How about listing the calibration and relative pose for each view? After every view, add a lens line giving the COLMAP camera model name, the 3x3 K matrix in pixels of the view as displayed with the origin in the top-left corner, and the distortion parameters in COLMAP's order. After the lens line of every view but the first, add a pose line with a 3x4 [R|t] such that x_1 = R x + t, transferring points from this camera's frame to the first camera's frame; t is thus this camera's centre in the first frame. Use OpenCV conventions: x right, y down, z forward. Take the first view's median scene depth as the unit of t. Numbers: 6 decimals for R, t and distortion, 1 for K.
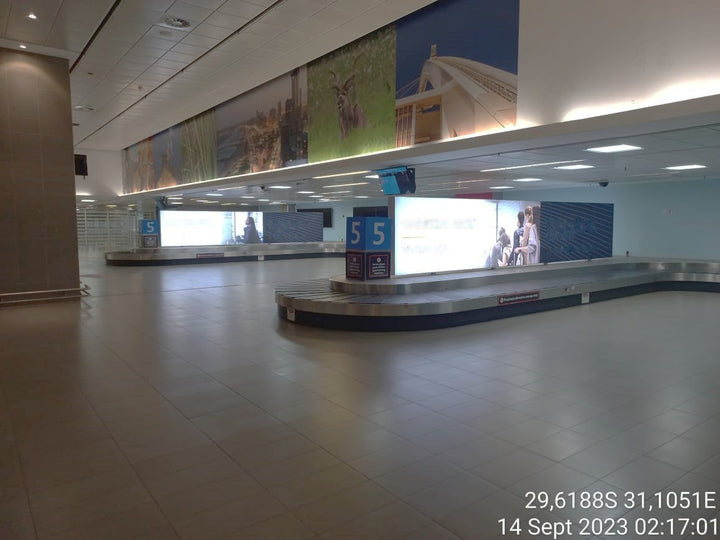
lens RADIAL K [[536.4, 0, 360.2], [0, 536.4, 269.4], [0, 0, 1]] dist [0.042402, -0.004593]
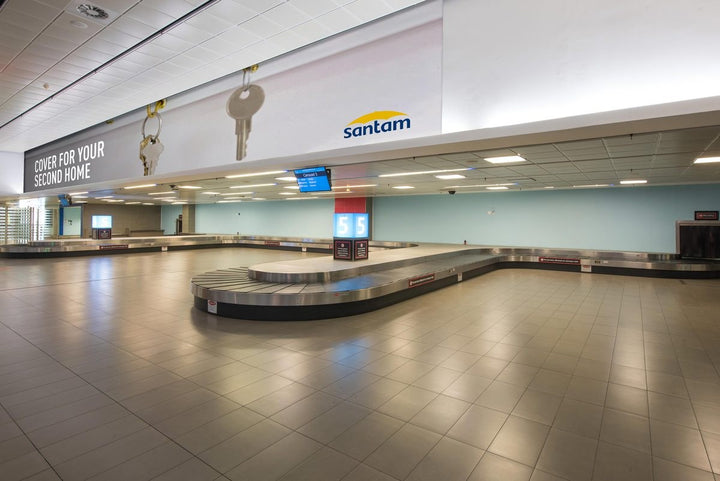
lens RADIAL K [[375.1, 0, 372.2], [0, 375.1, 217.8], [0, 0, 1]] dist [-0.003798, 0.001344]
pose [[0.944157, 0.010847, 0.329316, -0.072738], [0.020861, 0.995485, -0.092598, -0.009060], [-0.328834, 0.094297, 0.939668, 0.214616]]
